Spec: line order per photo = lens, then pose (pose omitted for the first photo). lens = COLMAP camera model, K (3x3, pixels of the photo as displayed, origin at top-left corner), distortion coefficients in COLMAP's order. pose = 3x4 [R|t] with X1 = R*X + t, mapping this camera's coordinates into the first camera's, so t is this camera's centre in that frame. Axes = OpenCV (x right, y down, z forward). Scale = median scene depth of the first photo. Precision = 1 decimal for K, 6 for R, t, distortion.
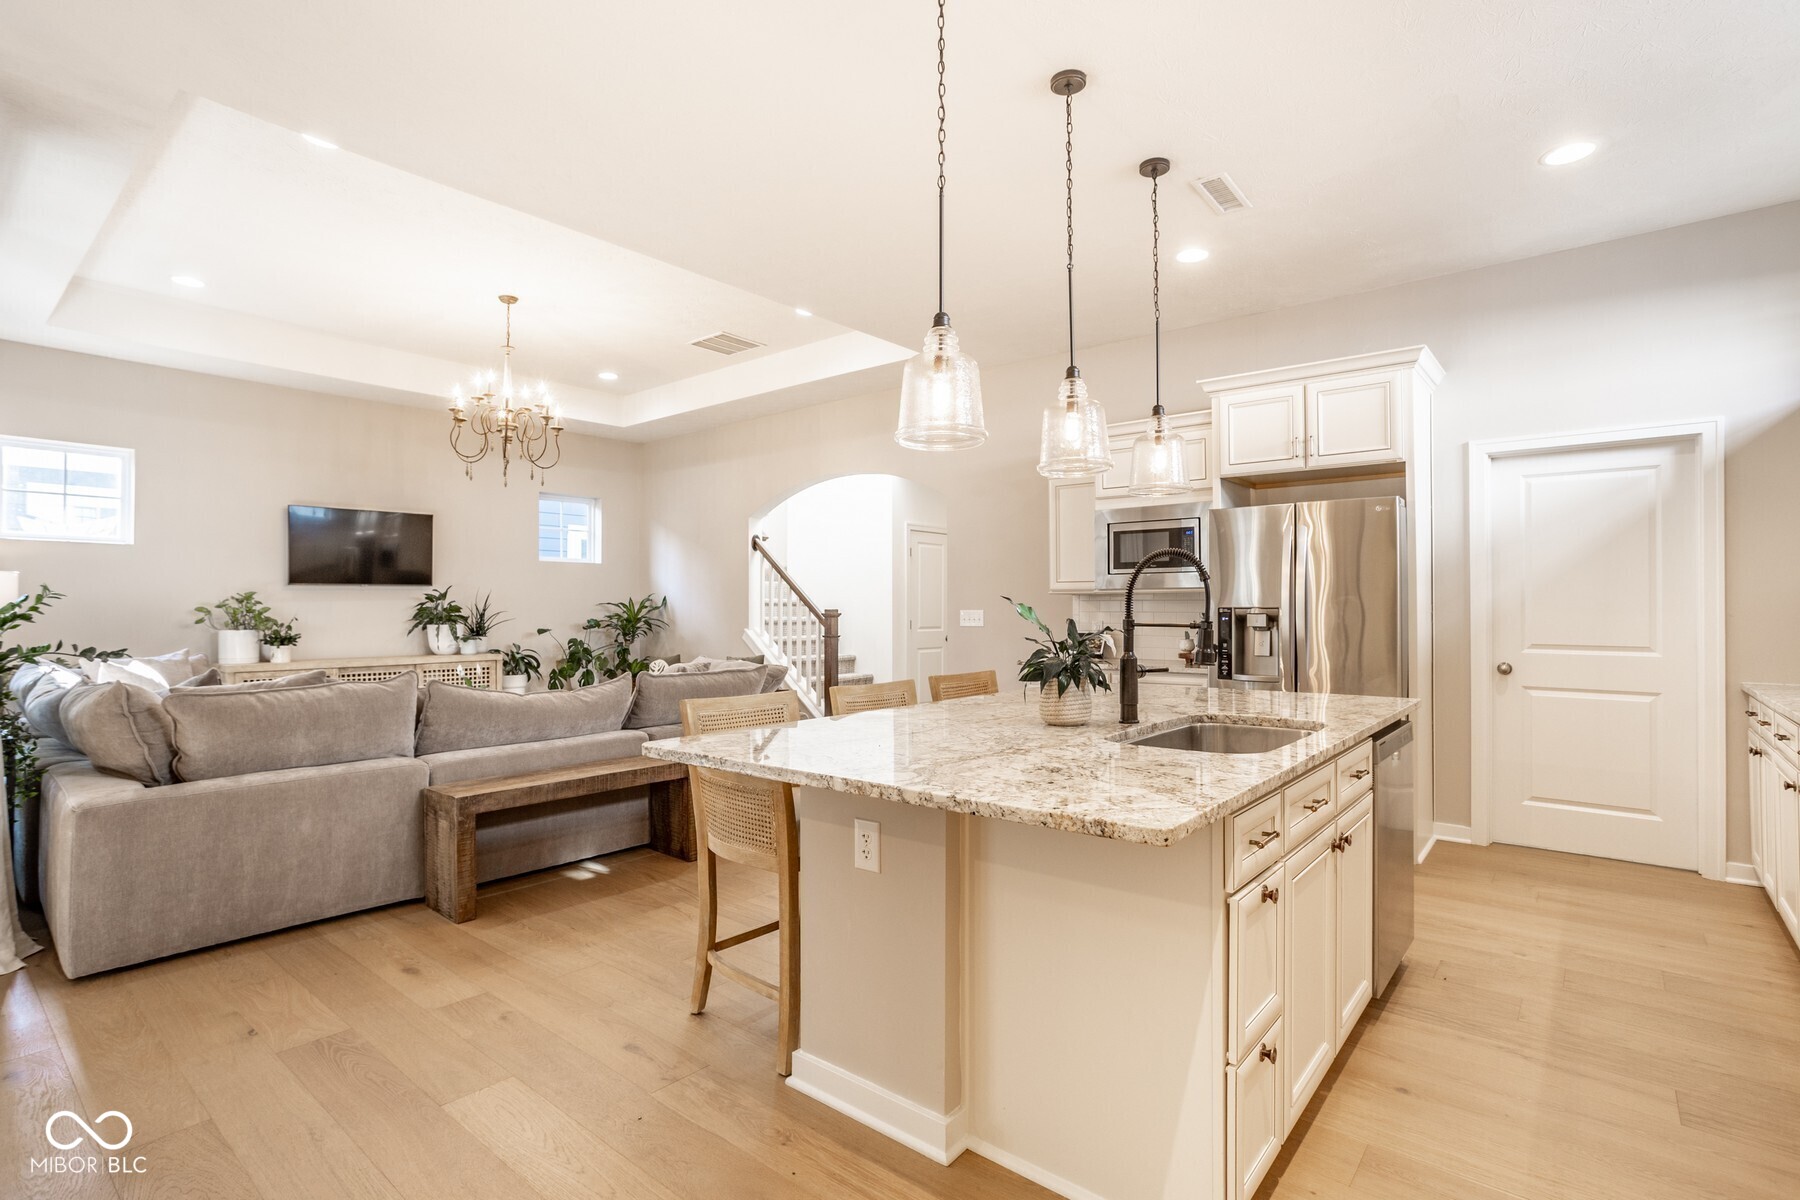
lens RADIAL K [[851.4, 0, 902.5], [0, 851.4, 601.3], [0, 0, 1]] dist [-0.038347, 0.022282]
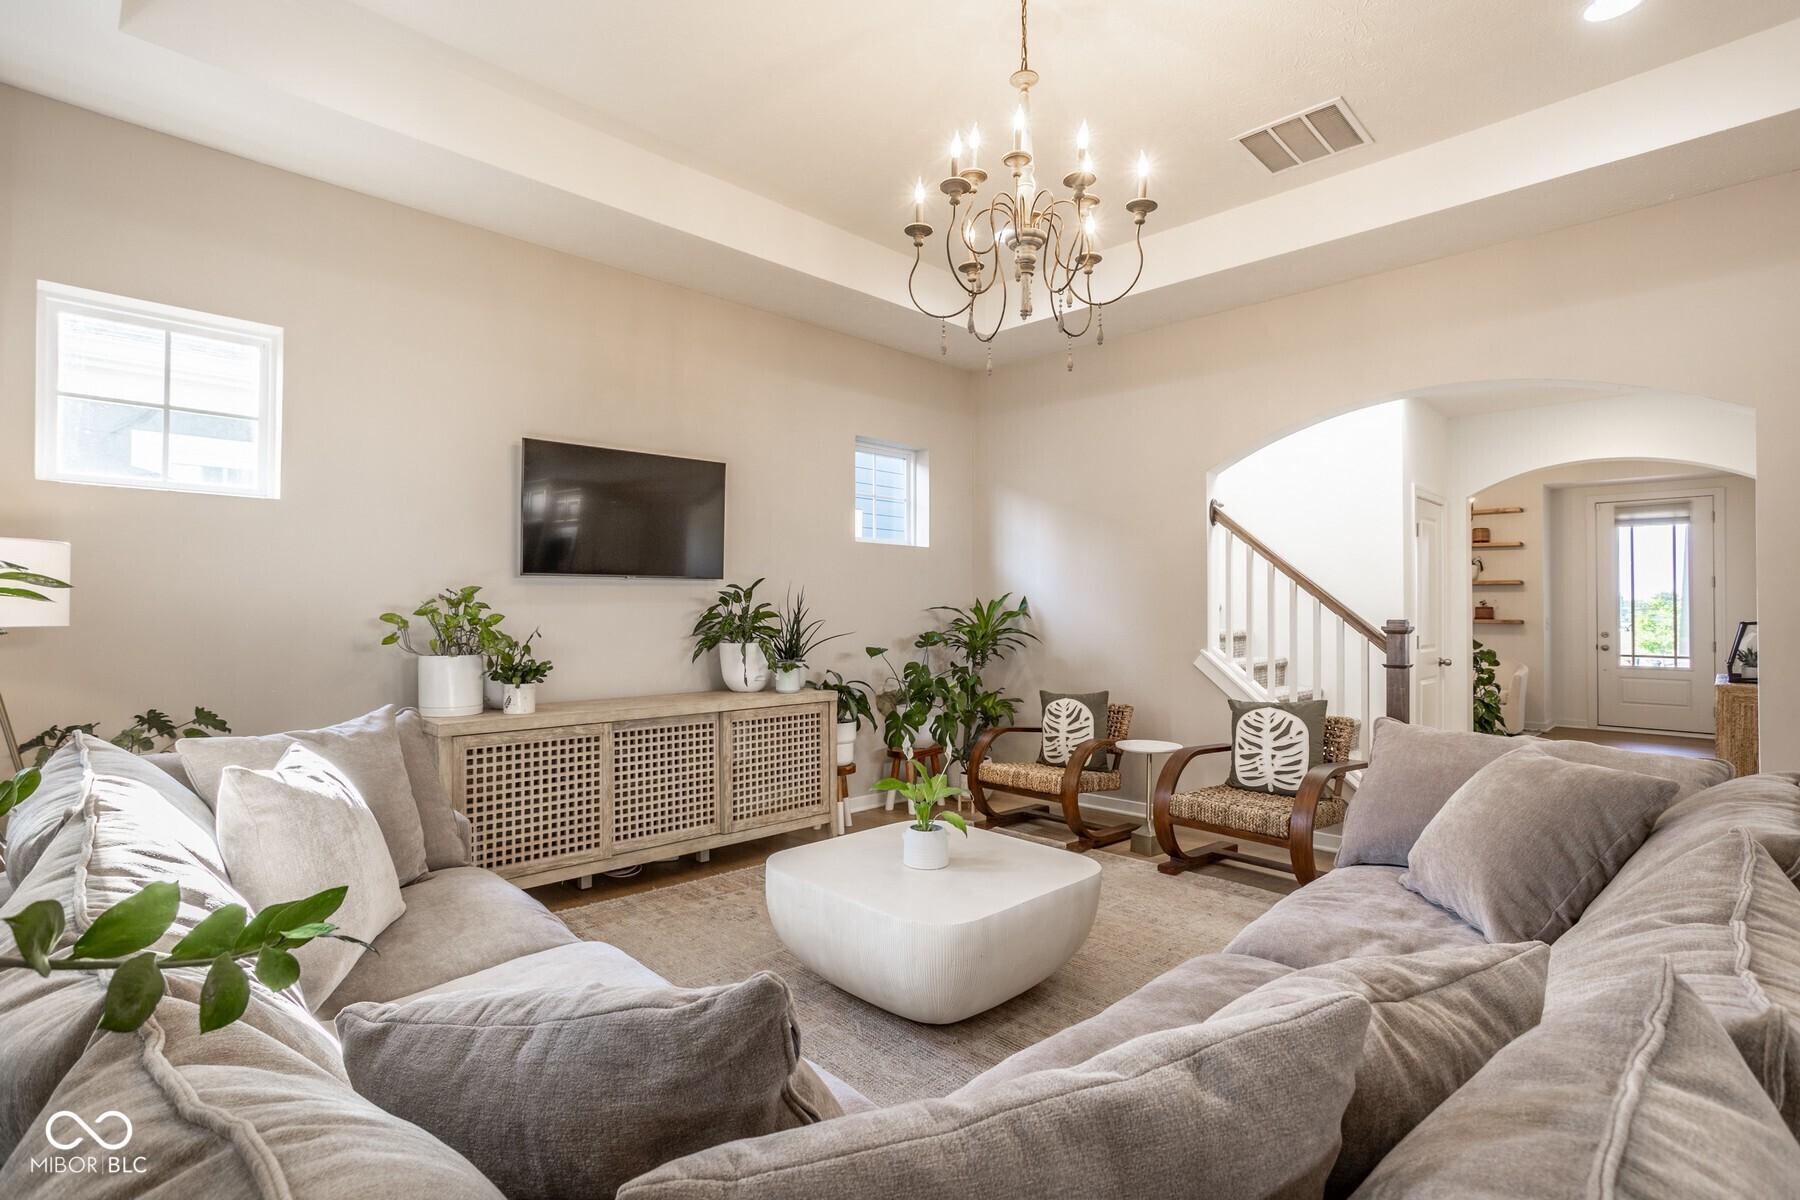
lens RADIAL K [[851.4, 0, 907.8], [0, 851.4, 594.0], [0, 0, 1]] dist [-0.038347, 0.022282]
pose [[0.996676, 0.003274, -0.081402, -0.376812], [-0.004004, 0.999953, -0.008815, -0.002176], [0.081369, 0.009112, 0.996642, 0.395371]]
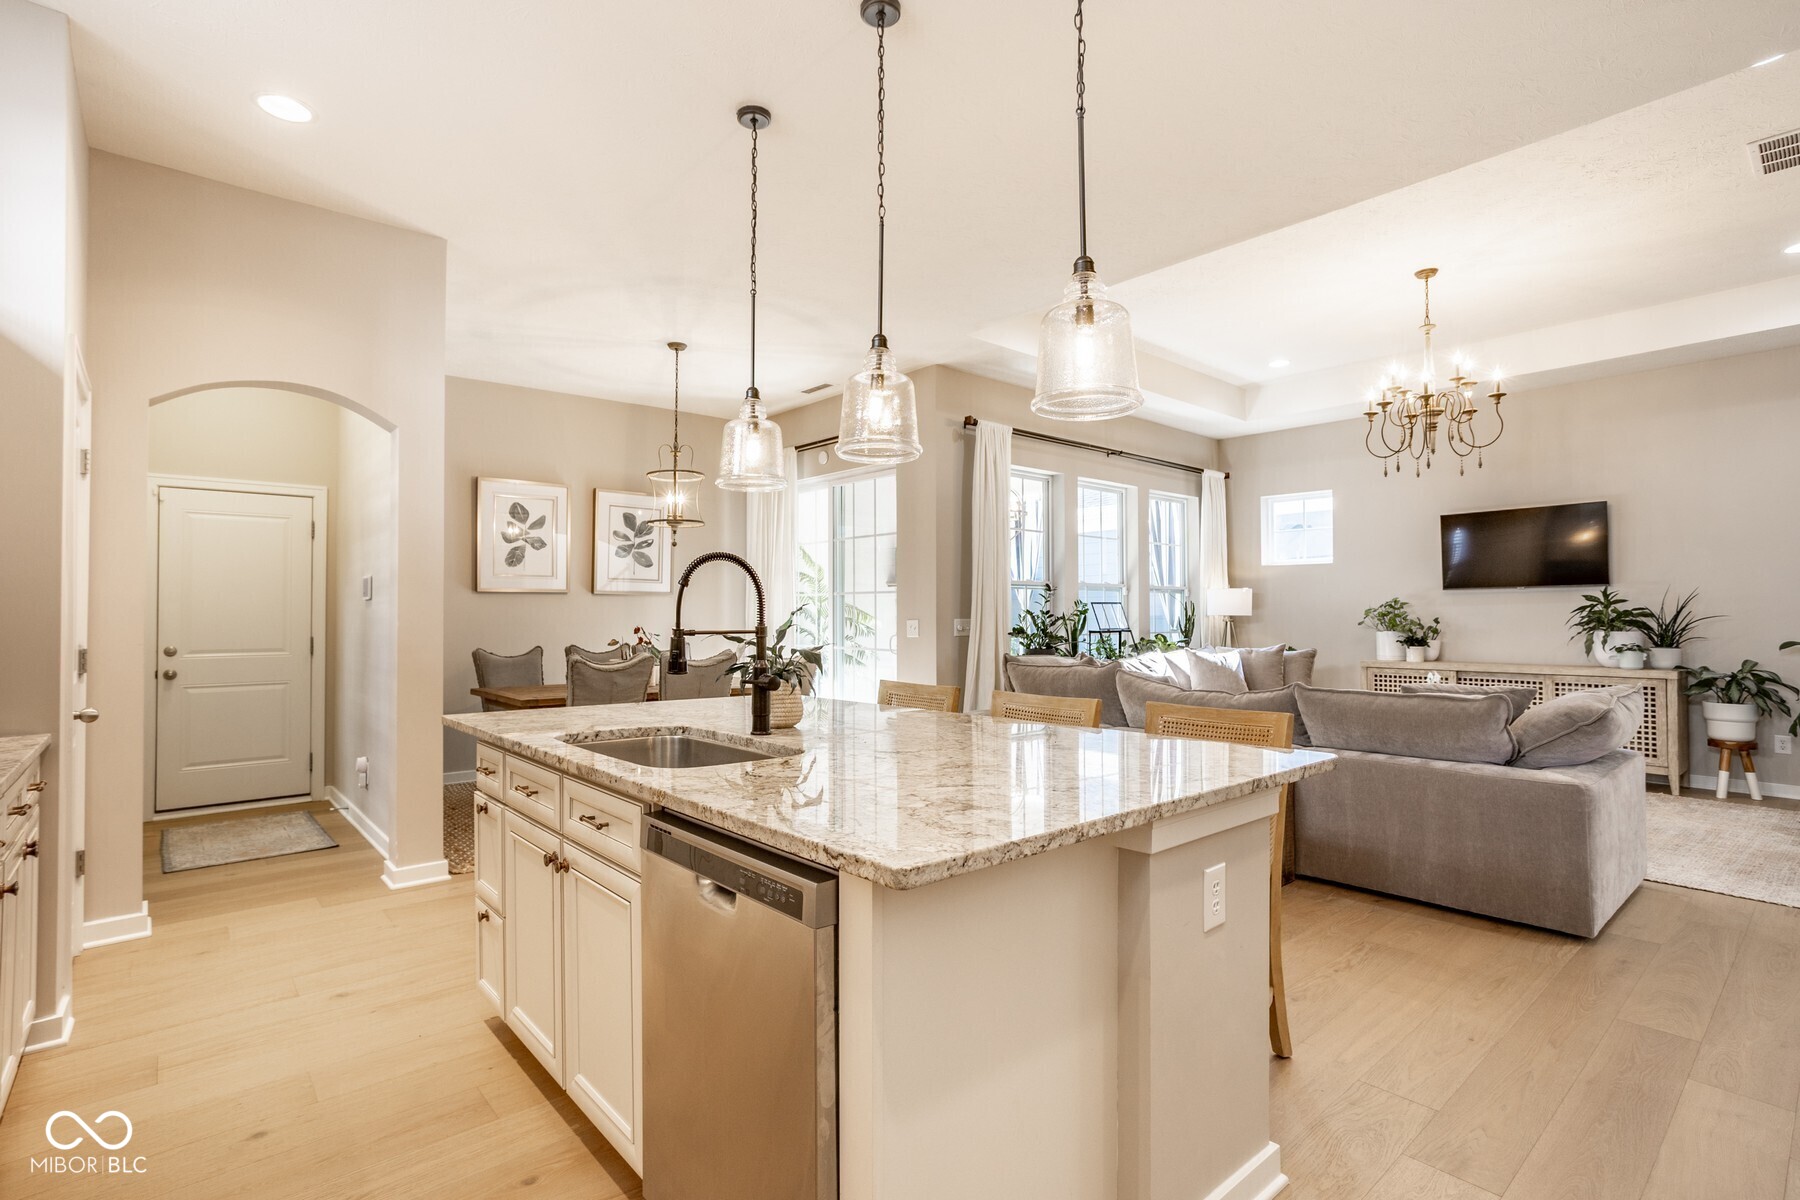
lens RADIAL K [[851.4, 0, 865.1], [0, 851.4, 610.1], [0, 0, 1]] dist [-0.038347, 0.022282]
pose [[-0.170845, -0.005903, -0.985280, 0.394844], [0.016453, 0.999826, -0.008843, 0.002476], [0.985161, -0.017721, -0.170718, 0.414939]]
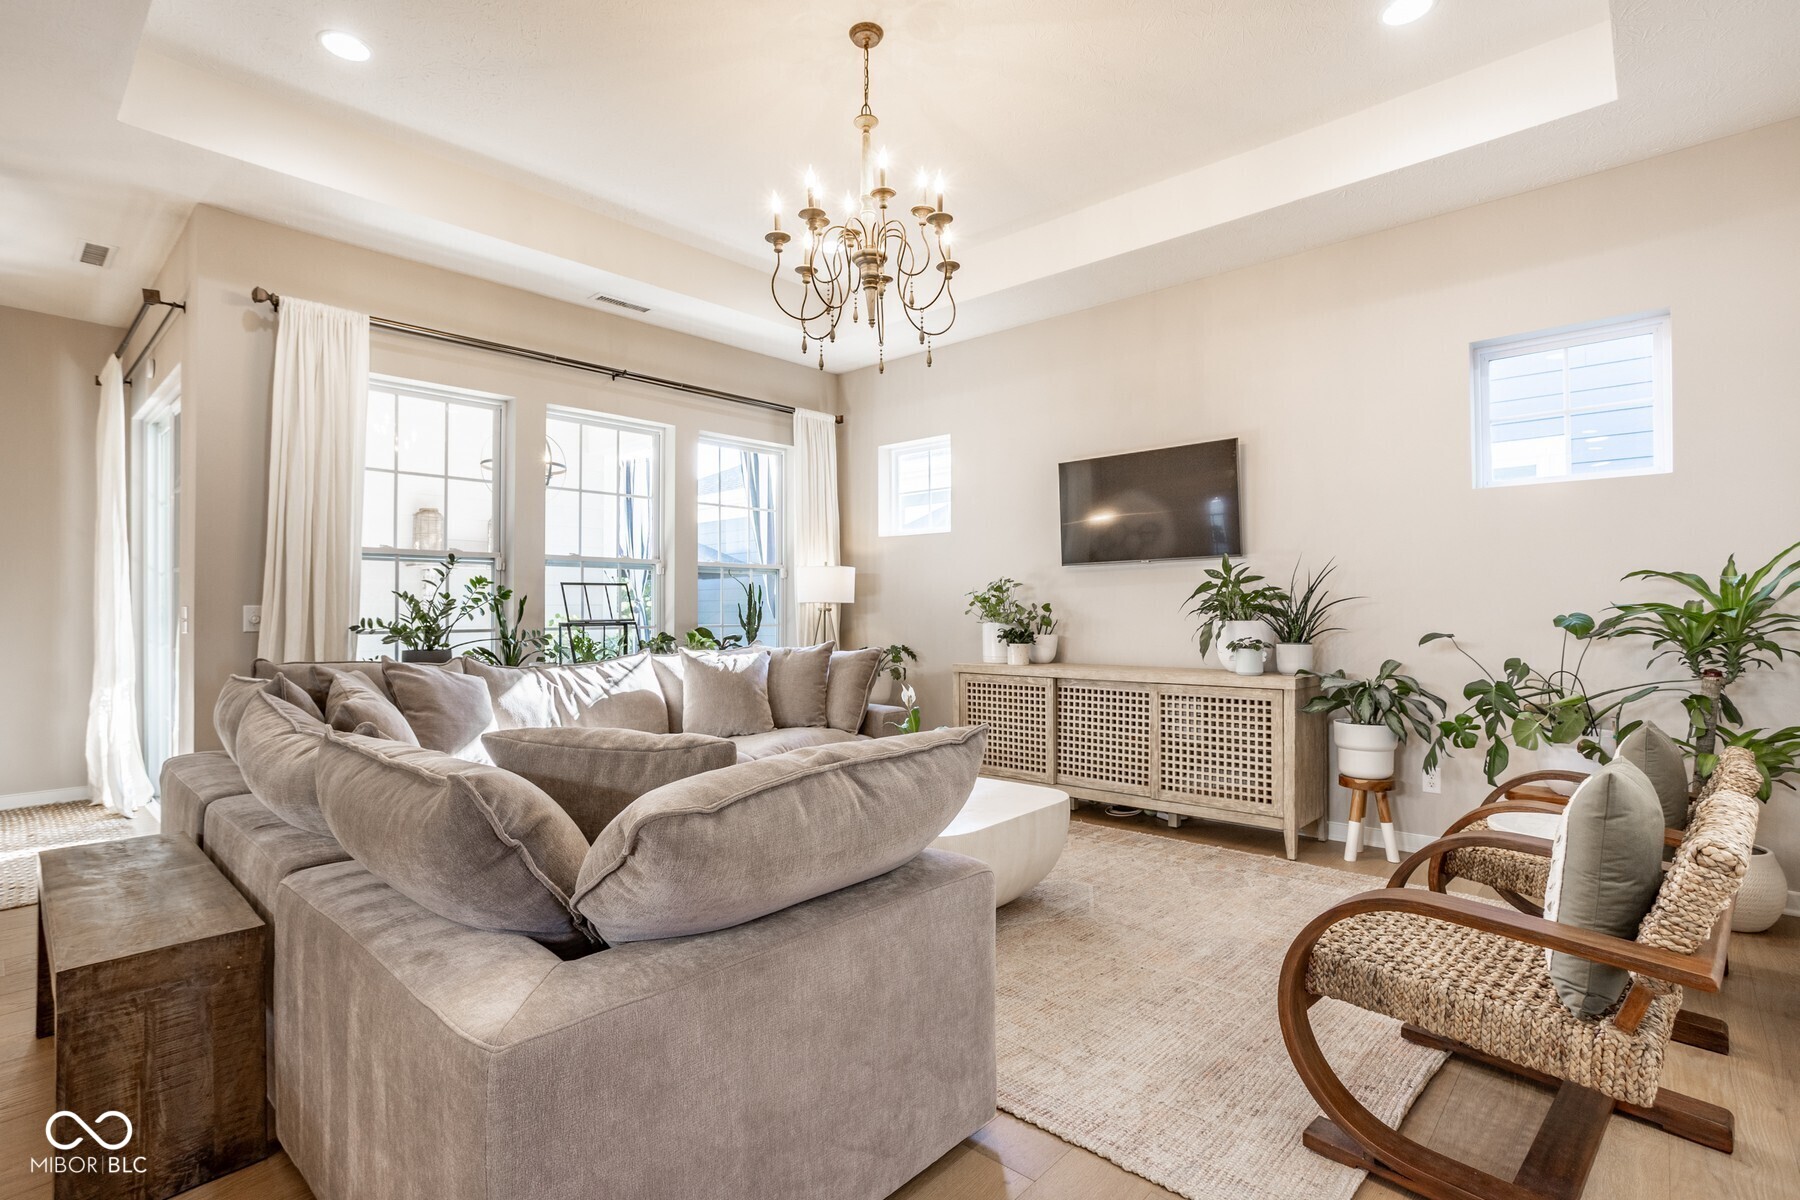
lens RADIAL K [[851.4, 0, 861.9], [0, 851.4, 605.5], [0, 0, 1]] dist [-0.038347, 0.022282]
pose [[-0.063277, -0.002603, -0.997993, 0.058218], [0.021497, 0.999761, -0.003970, 0.014438], [0.997764, -0.021705, -0.063206, 0.778360]]
